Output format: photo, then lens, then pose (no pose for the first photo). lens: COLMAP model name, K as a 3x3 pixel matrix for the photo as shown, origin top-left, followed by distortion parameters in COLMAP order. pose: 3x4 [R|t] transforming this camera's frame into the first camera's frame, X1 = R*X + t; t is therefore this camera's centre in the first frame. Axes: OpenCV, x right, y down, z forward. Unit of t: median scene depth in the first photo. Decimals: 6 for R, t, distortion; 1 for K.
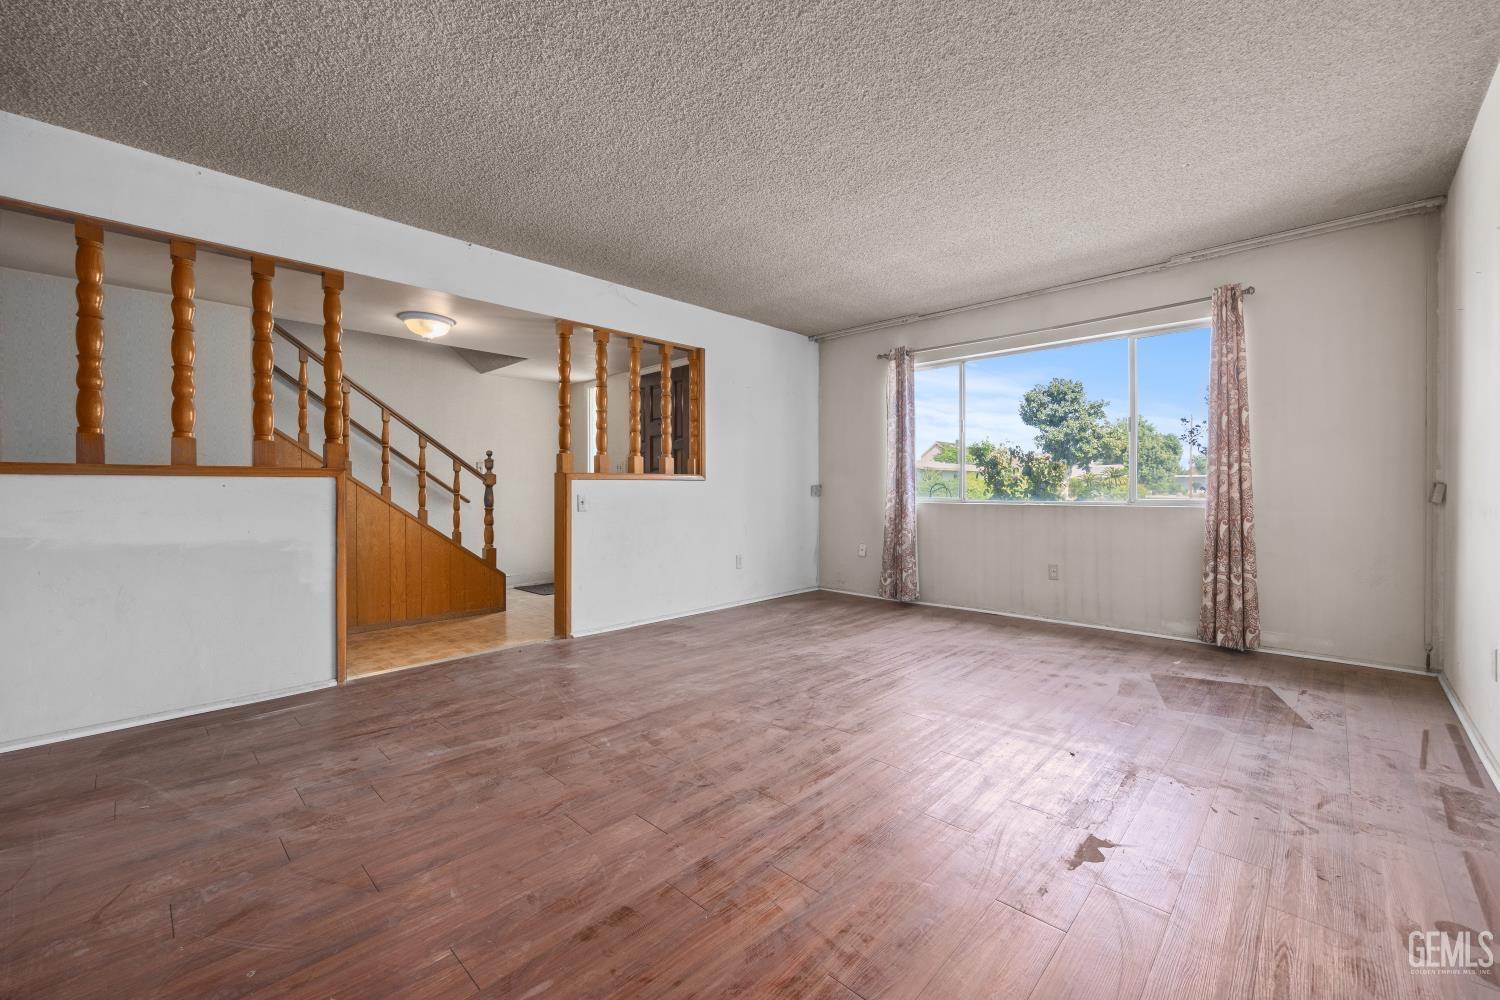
lens RADIAL K [[603.9, 0, 751.1], [0, 603.9, 492.3], [0, 0, 1]] dist [-0.003718, 0.000367]
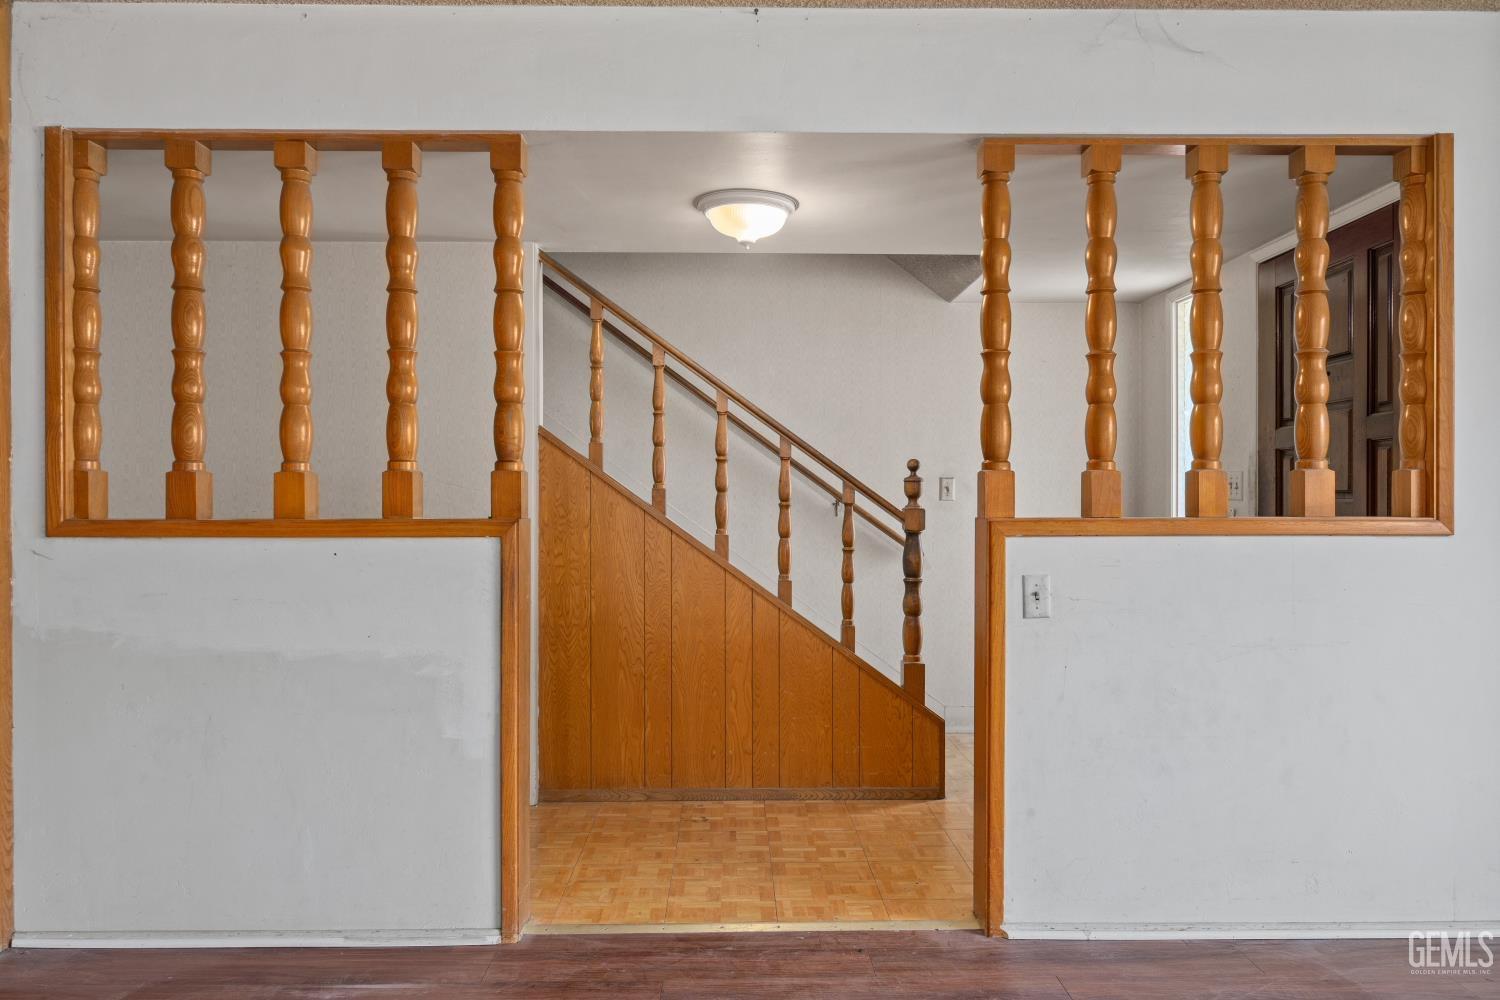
lens RADIAL K [[1018.5, 0, 749.6], [0, 1018.5, 503.6], [0, 0, 1]] dist [-0.001962, -0.004126]
pose [[0.706043, 0.008504, -0.708118, 0.048436], [-0.005933, 0.999964, 0.006093, -0.040235], [0.708144, -0.000100, 0.706068, 0.357449]]
